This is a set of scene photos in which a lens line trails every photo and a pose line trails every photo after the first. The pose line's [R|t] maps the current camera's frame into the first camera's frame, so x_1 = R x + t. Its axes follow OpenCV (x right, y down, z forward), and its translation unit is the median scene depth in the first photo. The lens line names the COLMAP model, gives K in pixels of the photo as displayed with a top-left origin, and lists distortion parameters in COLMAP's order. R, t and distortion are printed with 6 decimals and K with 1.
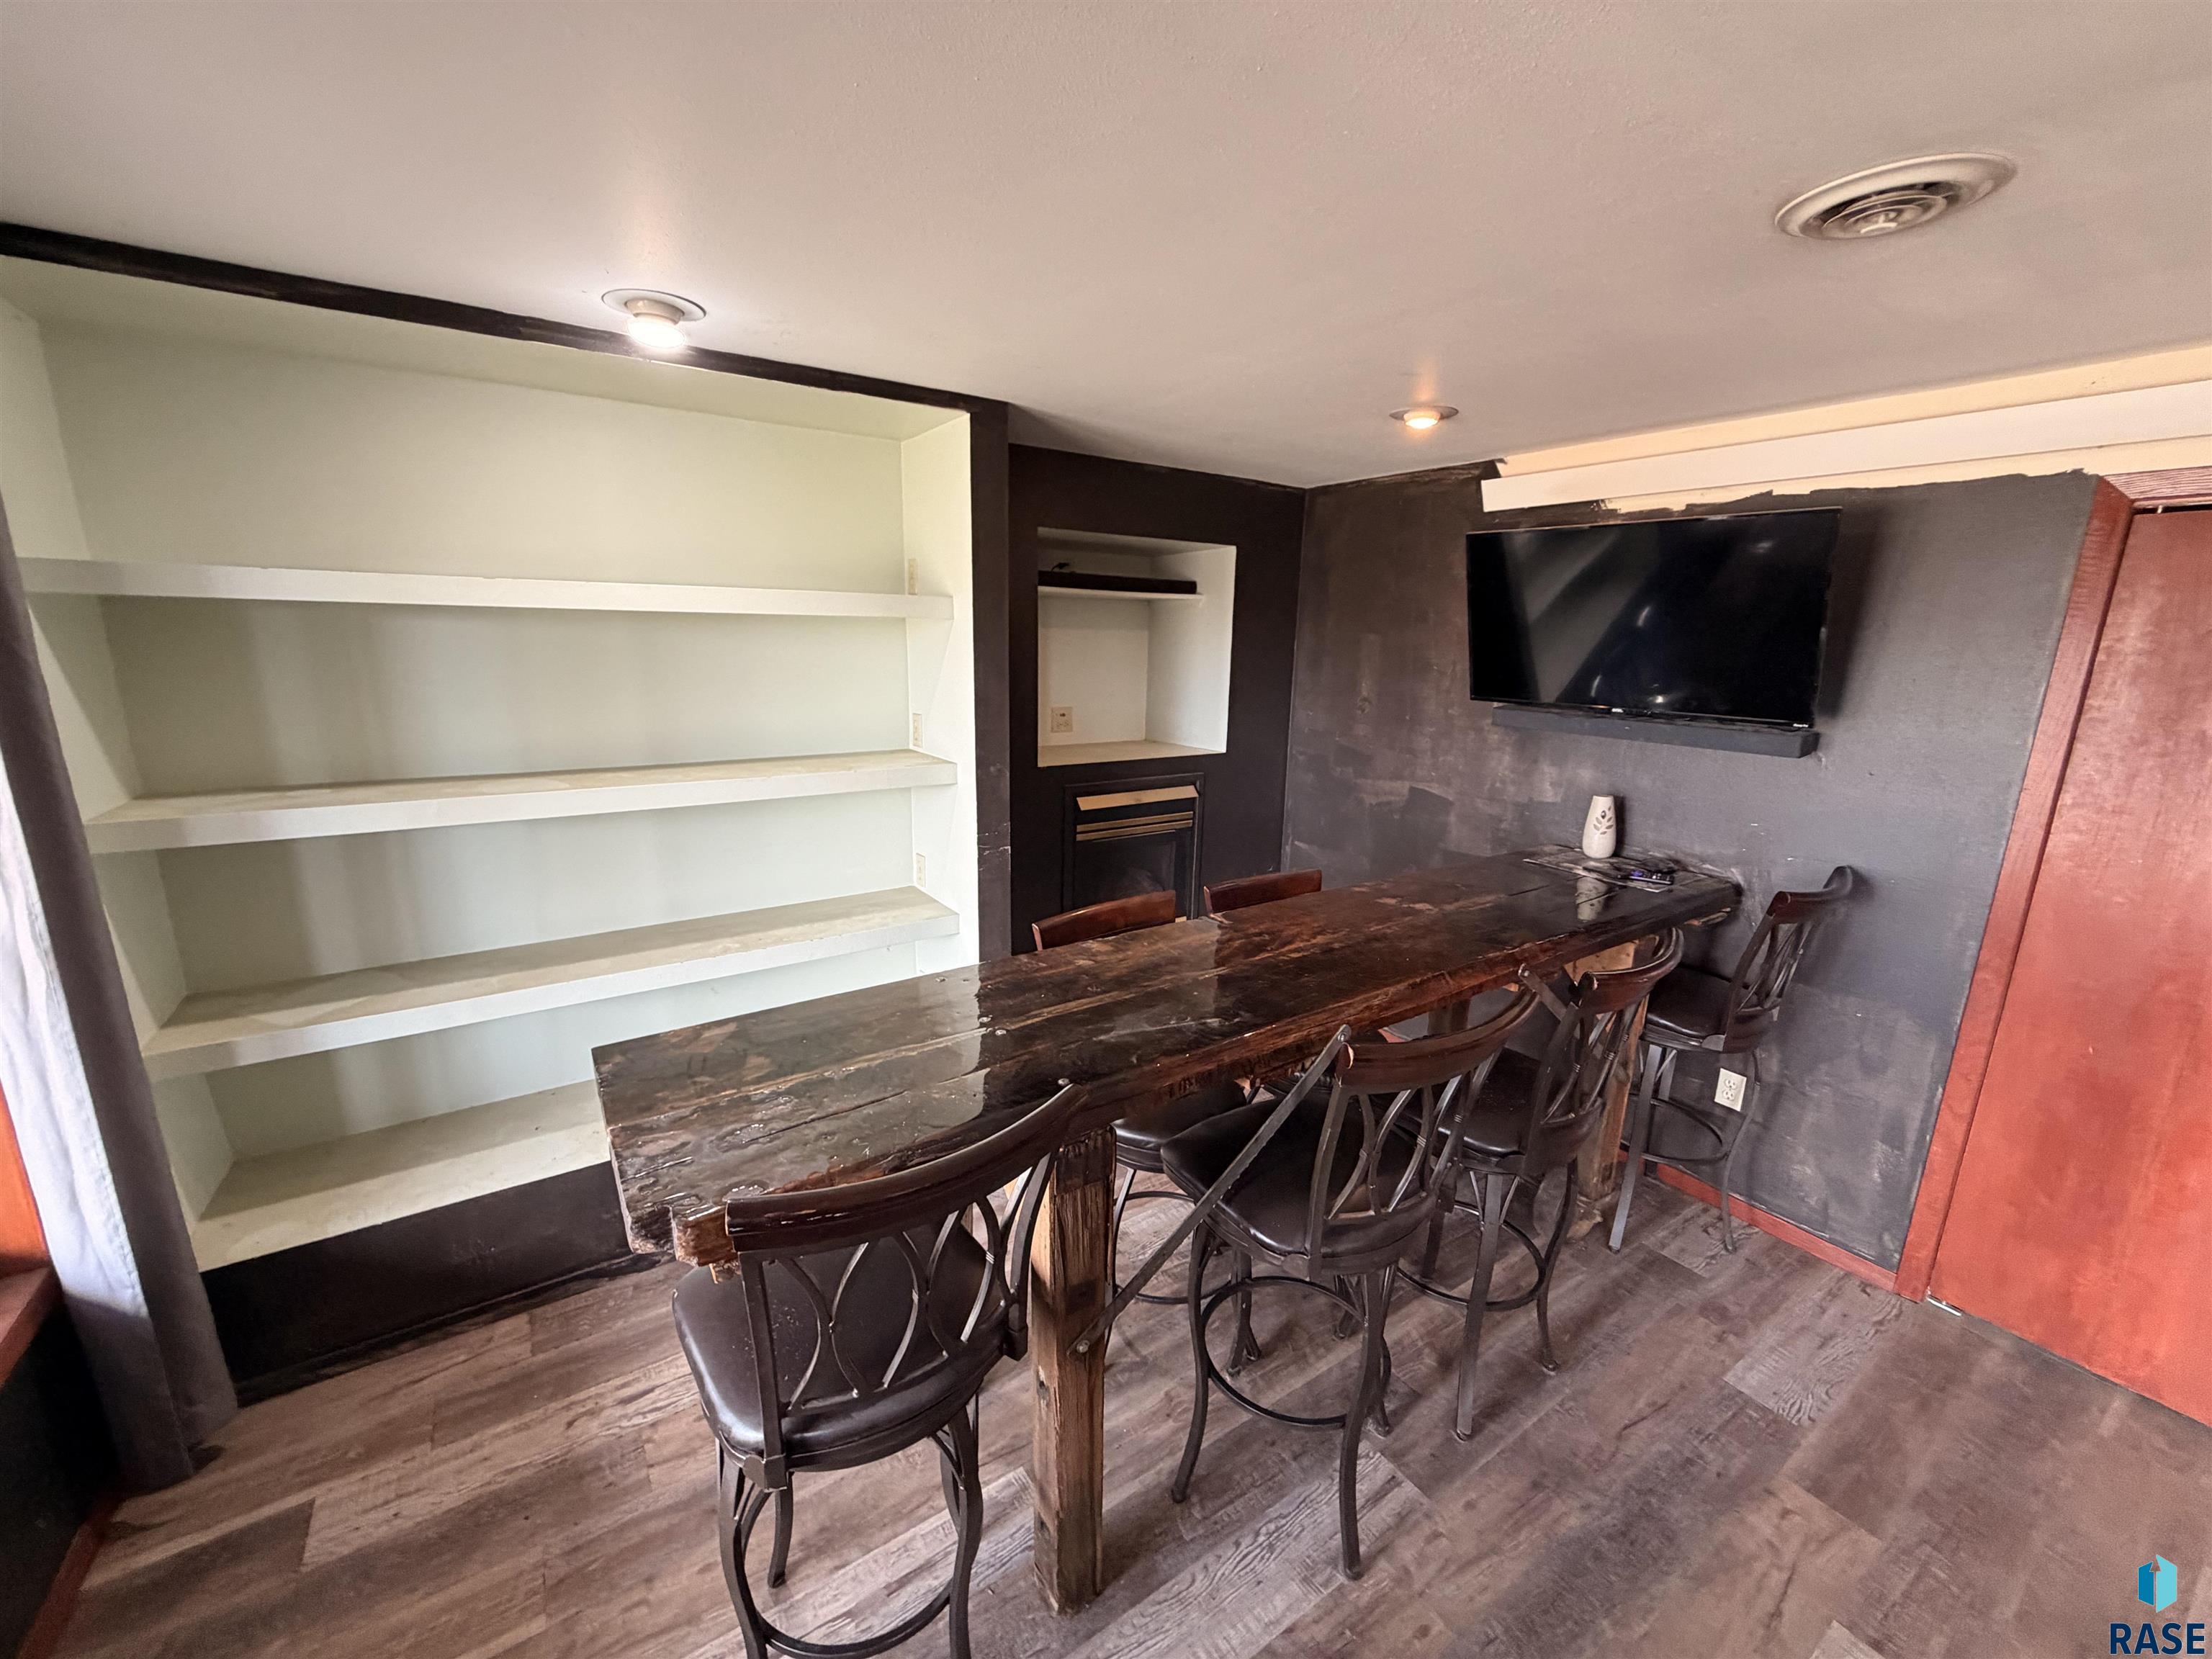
lens RADIAL K [[884.7, 0, 1107.3], [0, 884.7, 834.2], [0, 0, 1]] dist [0.002001, 0.000301]
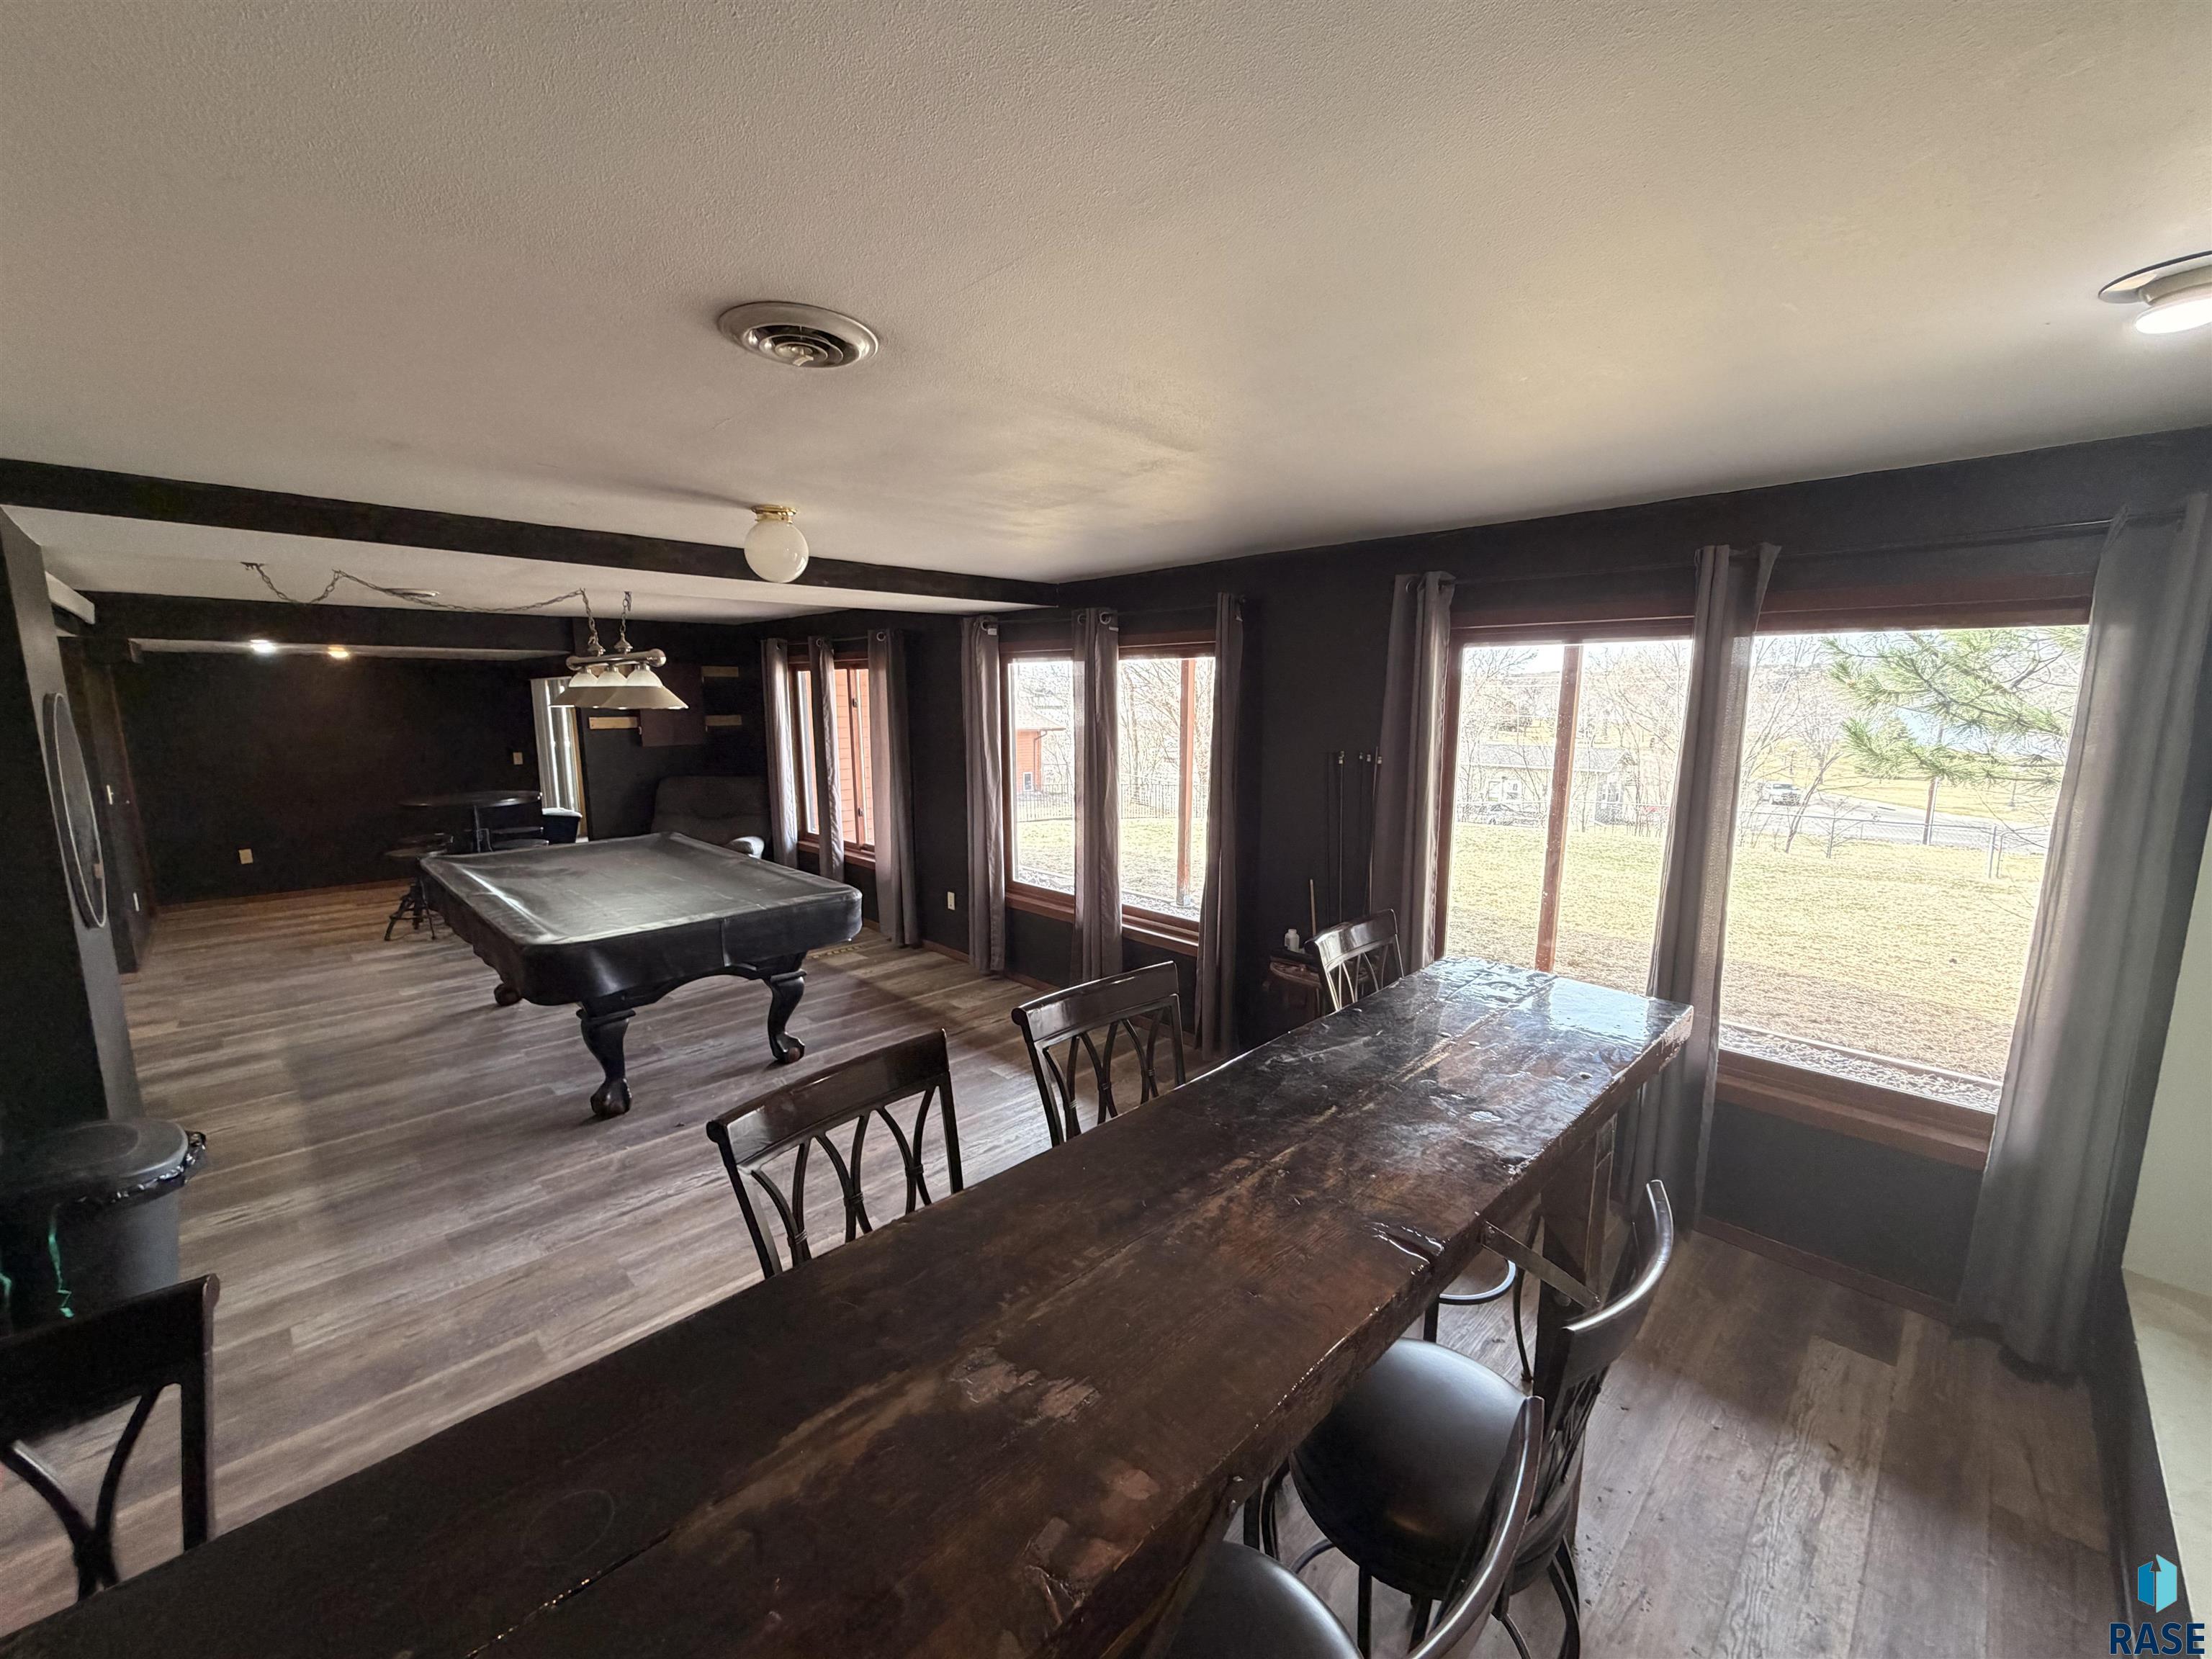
lens RADIAL K [[884.7, 0, 1107.3], [0, 884.7, 834.4], [0, 0, 1]] dist [0.002001, 0.000301]
pose [[-0.980976, 0.009926, -0.193873, 0.436655], [-0.064250, 0.925806, 0.372498, -0.345032], [0.183186, 0.377868, -0.907556, 1.475853]]
